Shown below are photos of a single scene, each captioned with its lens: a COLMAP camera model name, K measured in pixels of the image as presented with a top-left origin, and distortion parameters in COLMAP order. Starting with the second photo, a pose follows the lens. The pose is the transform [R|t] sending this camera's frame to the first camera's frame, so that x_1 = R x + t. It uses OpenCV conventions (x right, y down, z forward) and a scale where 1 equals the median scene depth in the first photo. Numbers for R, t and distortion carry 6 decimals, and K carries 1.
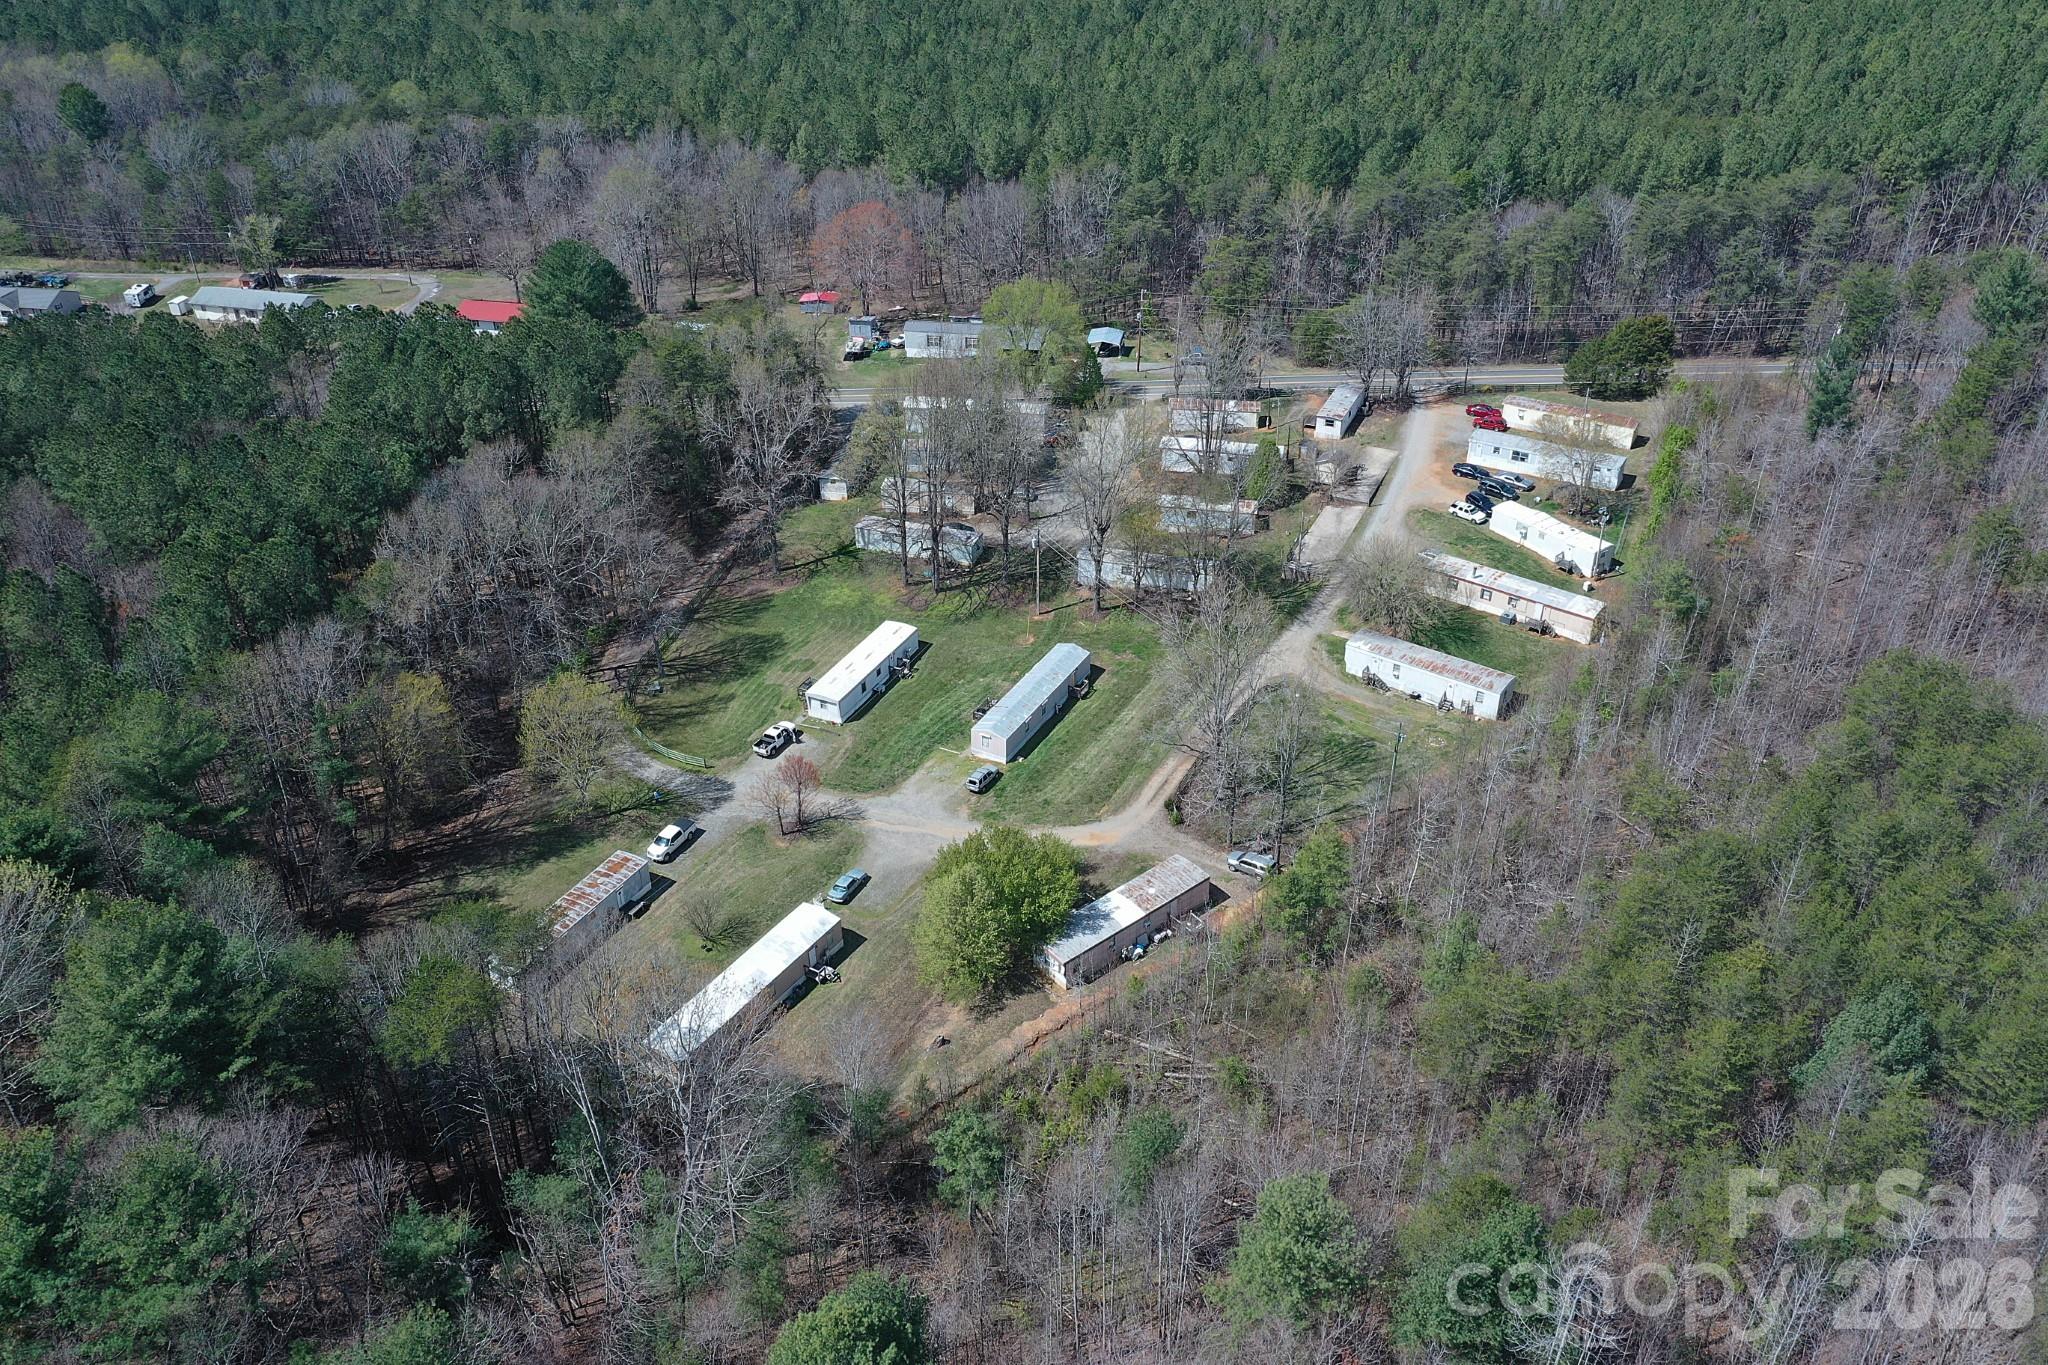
lens RADIAL K [[1617.7, 0, 1024.0], [0, 1617.7, 682.5], [0, 0, 1]] dist [0.009772, 0.006985]
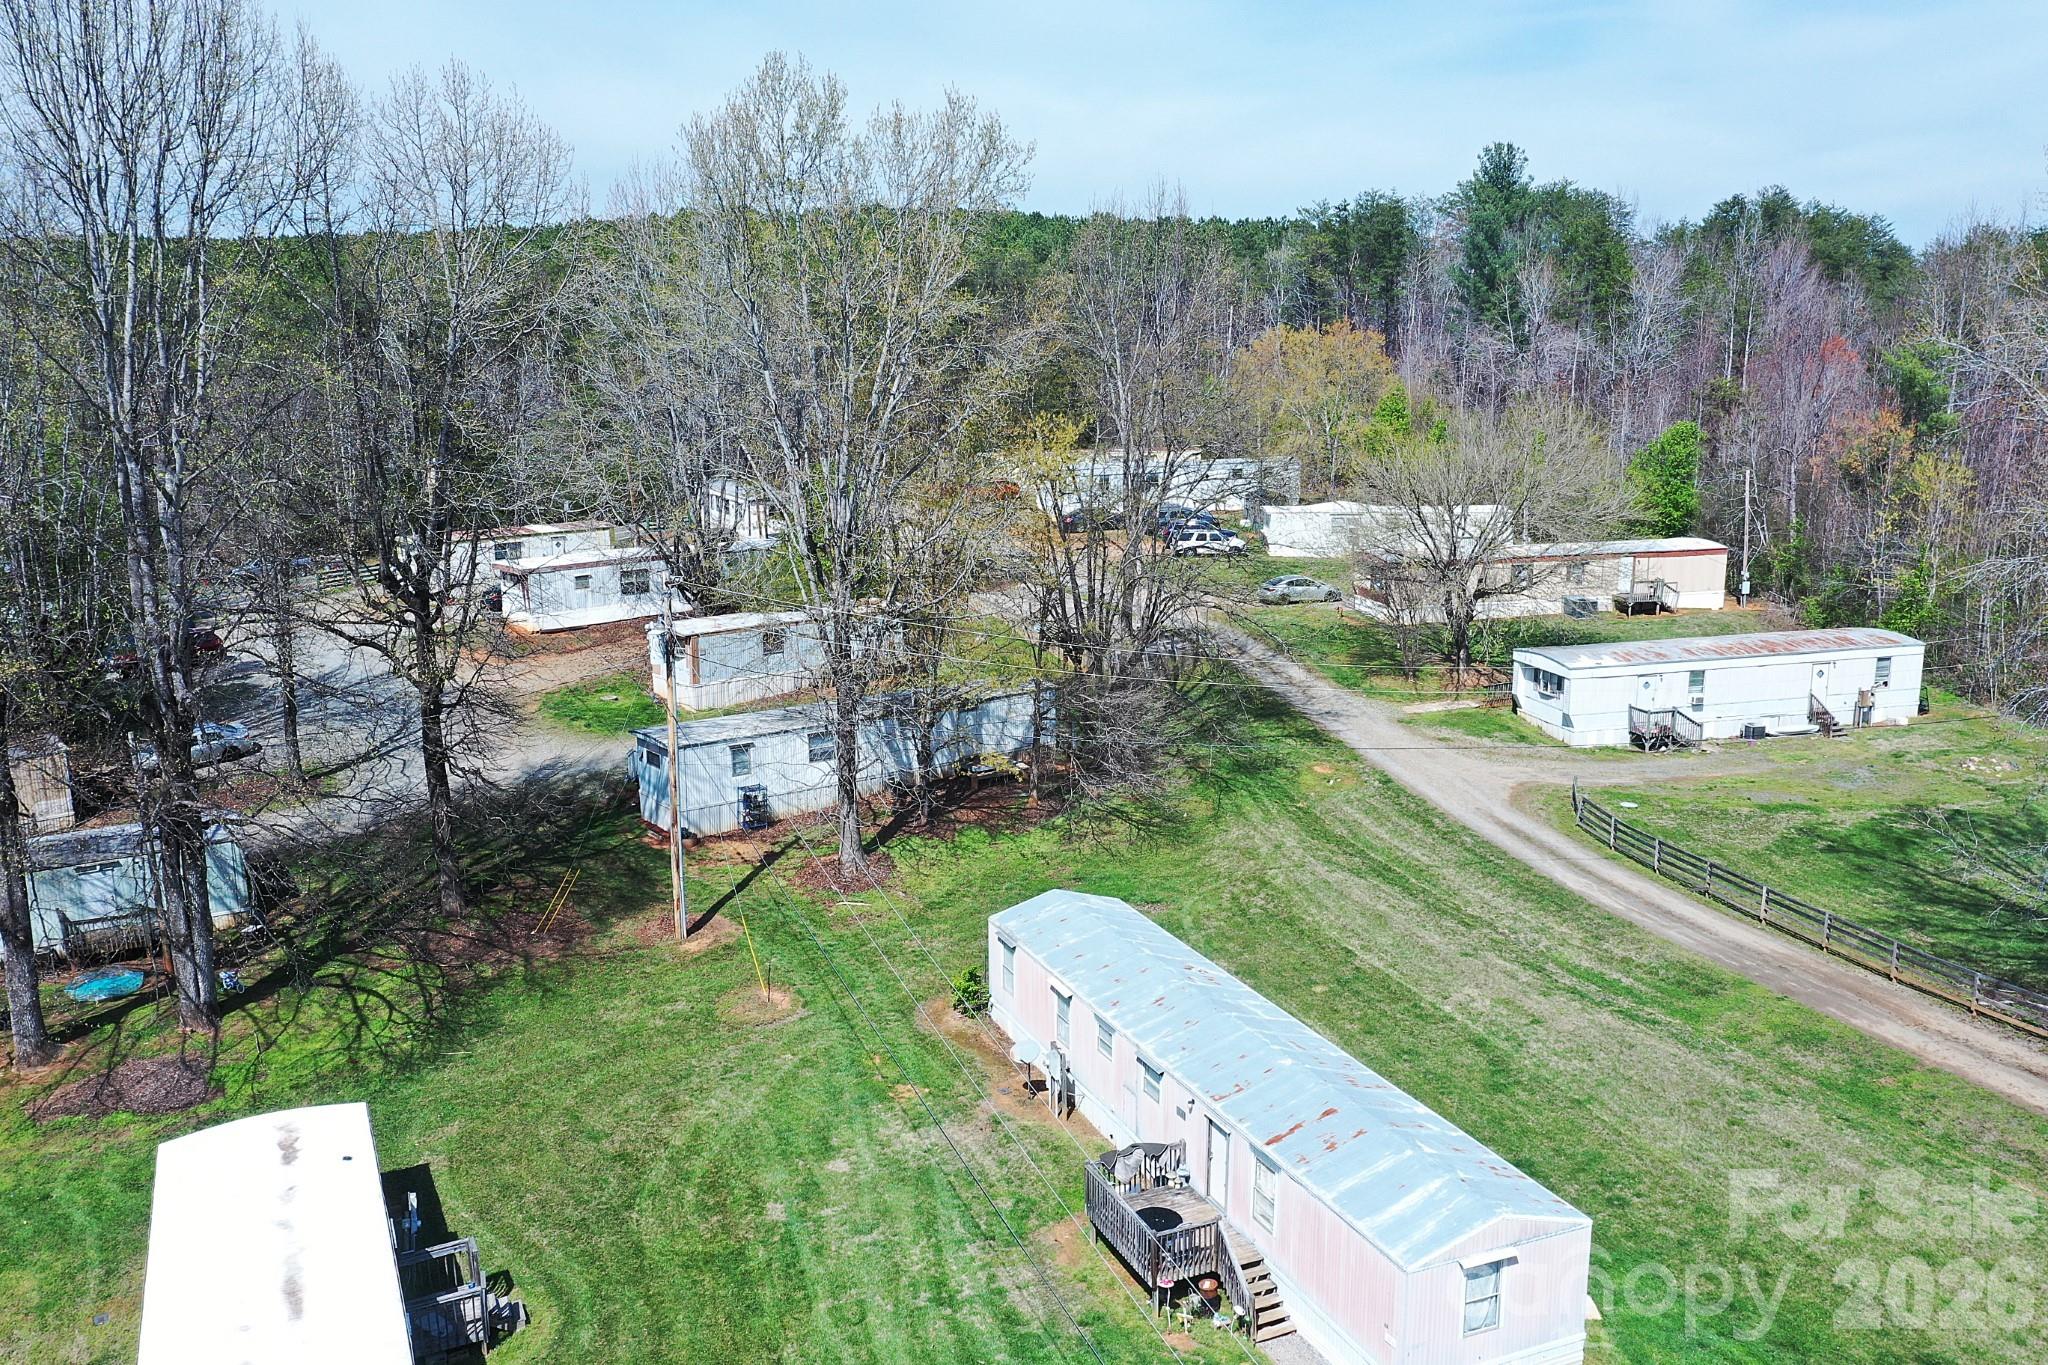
lens RADIAL K [[1627.3, 0, 1024.0], [0, 1627.3, 682.5], [0, 0, 1]] dist [0.006940, 0.001829]
pose [[0.618606, -0.161318, 0.768962, -0.158098], [0.420541, 0.894684, -0.150619, -0.015870], [-0.663680, 0.416554, 0.621298, 0.786381]]
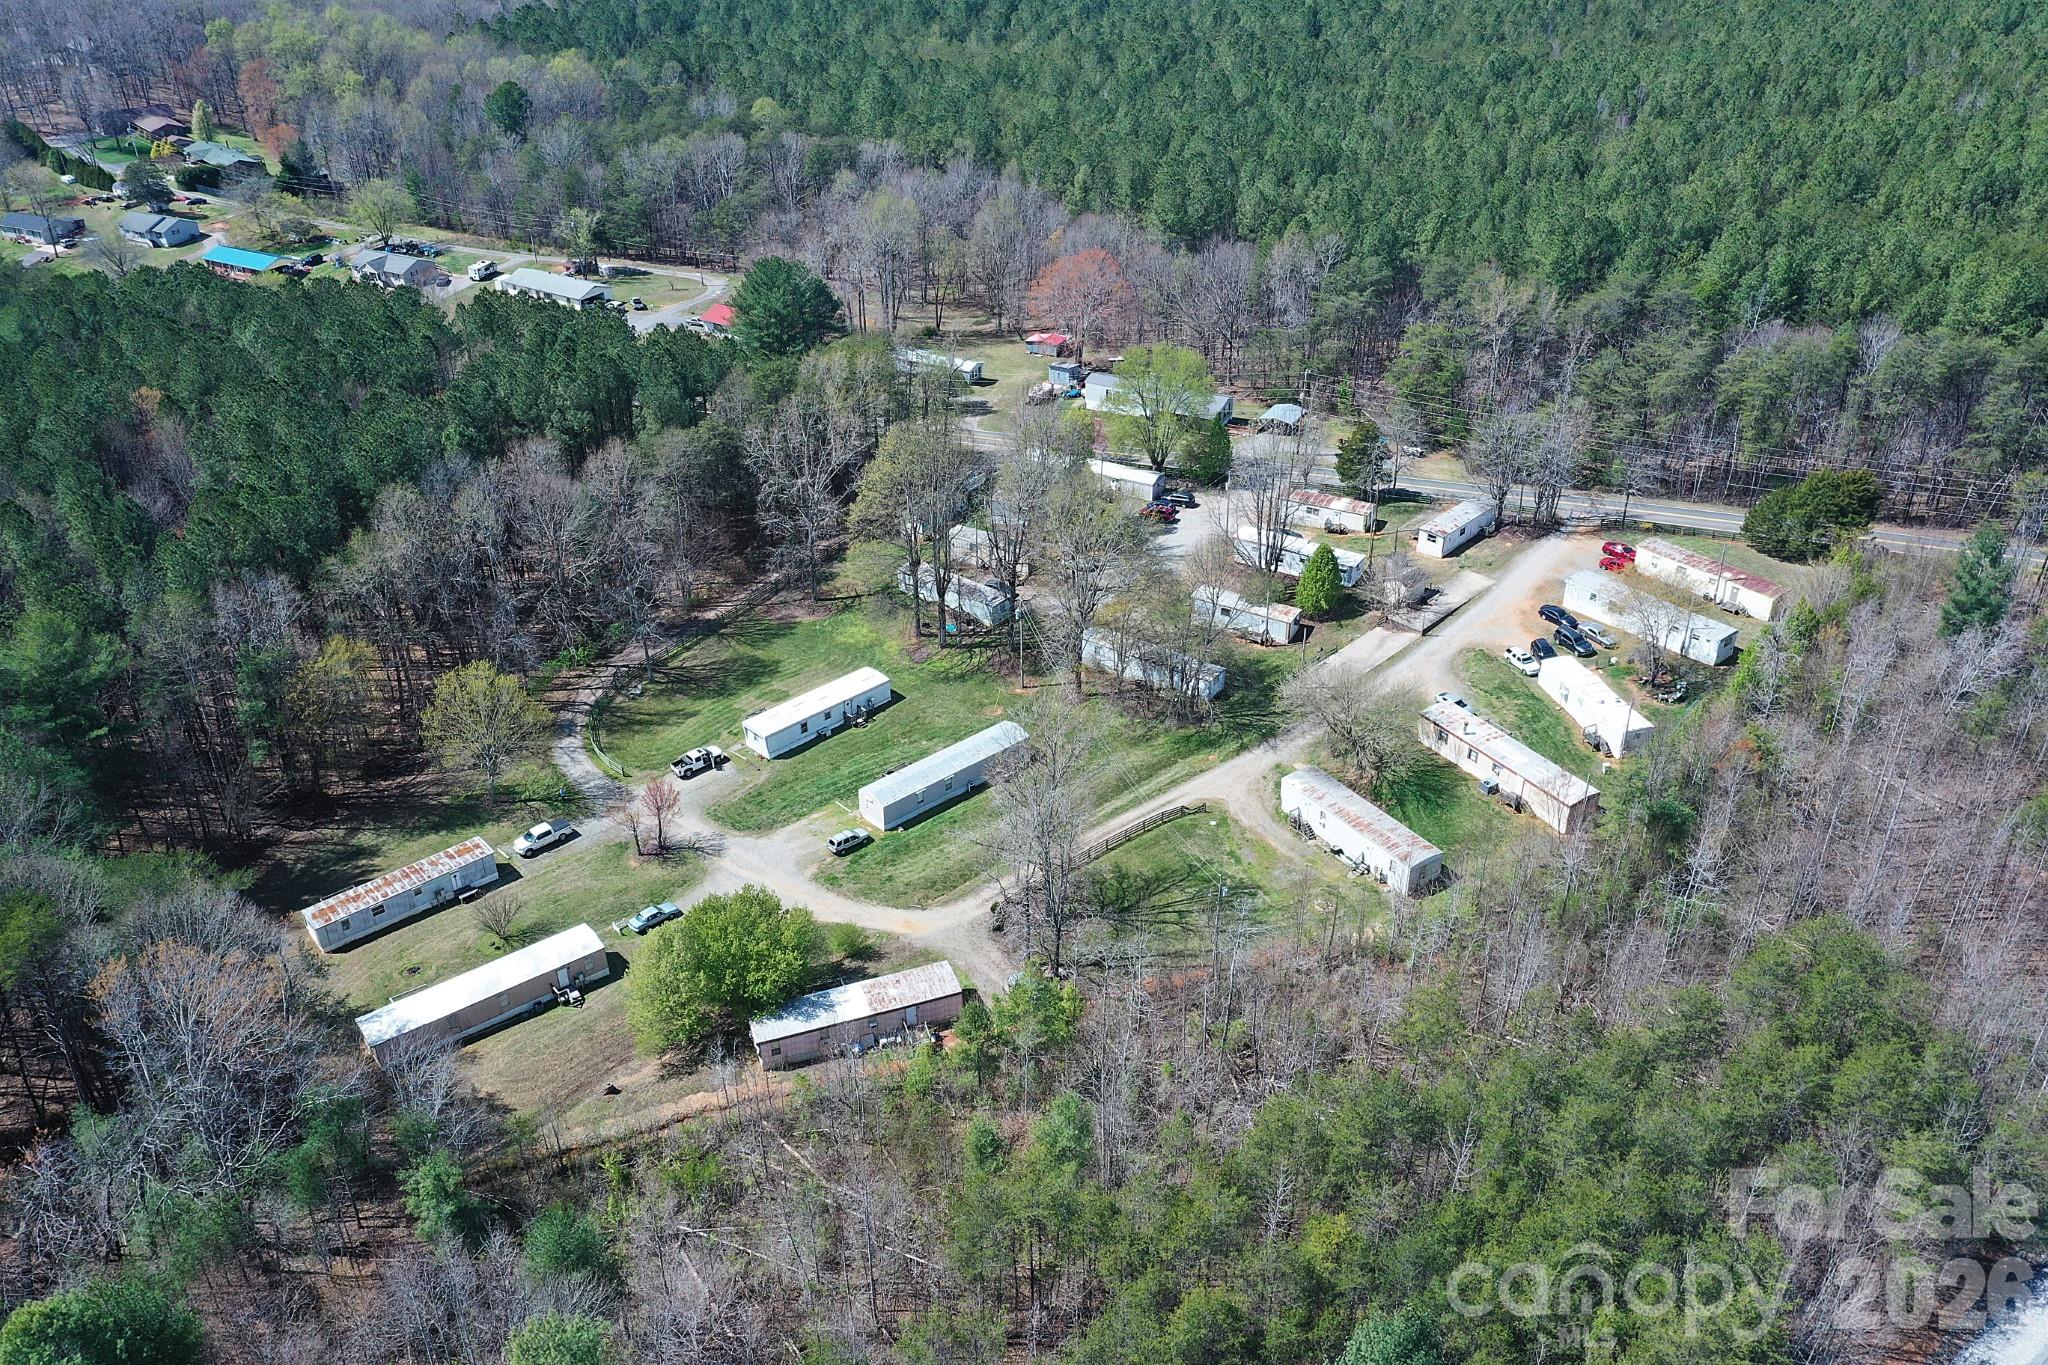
lens RADIAL K [[1601.9, 0, 1027.0], [0, 1601.9, 722.8], [0, 0, 1]] dist [0.002798, -0.002987]
pose [[0.938399, 0.183330, -0.292912, 0.297566], [-0.182374, 0.982746, 0.030820, -0.051918], [0.293508, 0.024498, 0.955643, 0.090606]]
